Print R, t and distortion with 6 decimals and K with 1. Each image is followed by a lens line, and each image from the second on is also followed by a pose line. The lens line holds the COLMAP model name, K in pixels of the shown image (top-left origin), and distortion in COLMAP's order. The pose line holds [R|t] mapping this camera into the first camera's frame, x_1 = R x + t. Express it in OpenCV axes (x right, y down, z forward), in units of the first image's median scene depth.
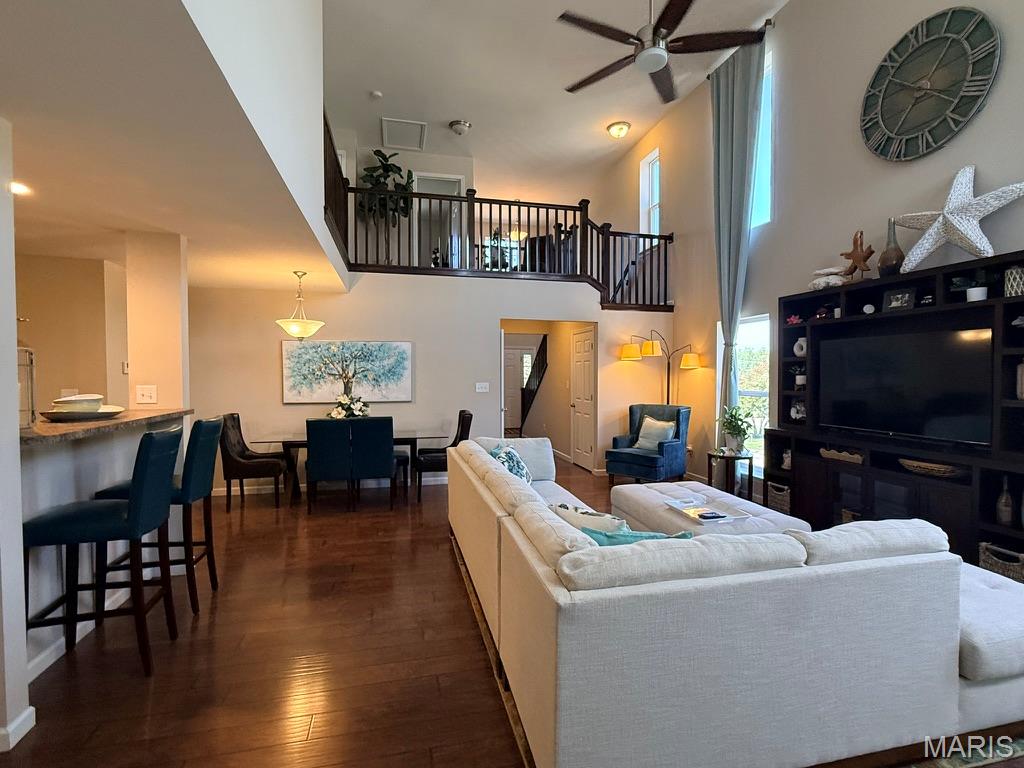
lens RADIAL K [[497.7, 0, 514.3], [0, 497.7, 387.4], [0, 0, 1]] dist [-0.001463, 0.000448]
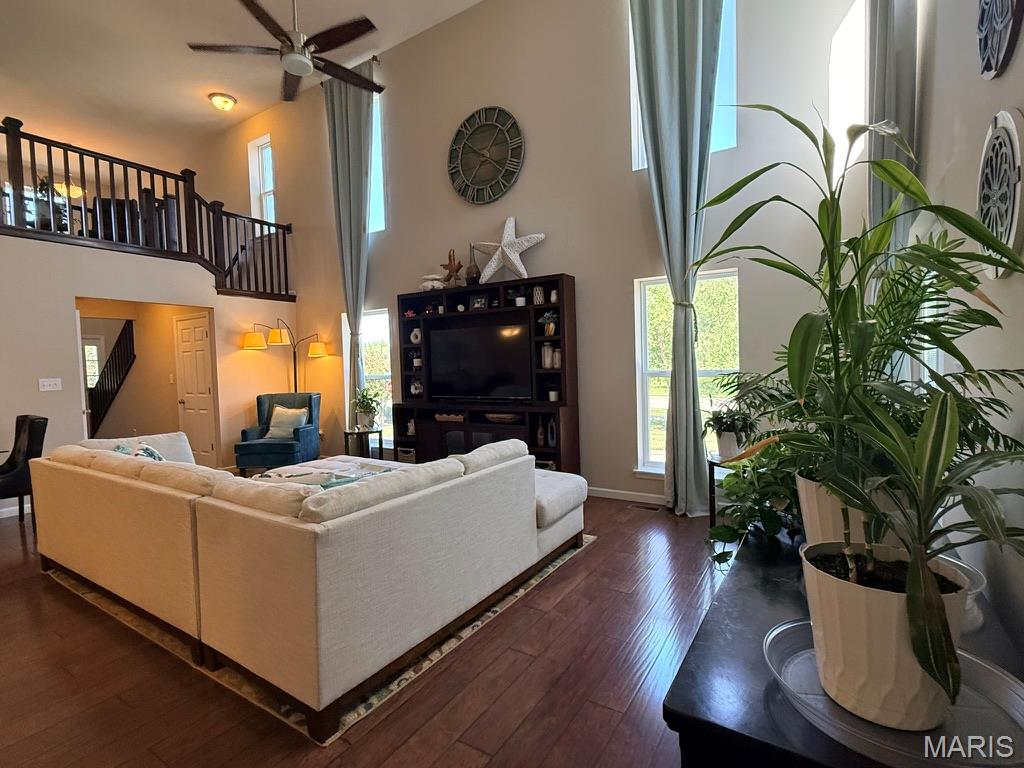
lens RADIAL K [[497.7, 0, 511.7], [0, 497.7, 385.5], [0, 0, 1]] dist [-0.001463, 0.000448]
pose [[0.720108, -0.051633, 0.691939, -0.125929], [0.046814, 0.998571, 0.025794, 0.022676], [-0.692281, 0.013818, 0.721495, -0.066988]]
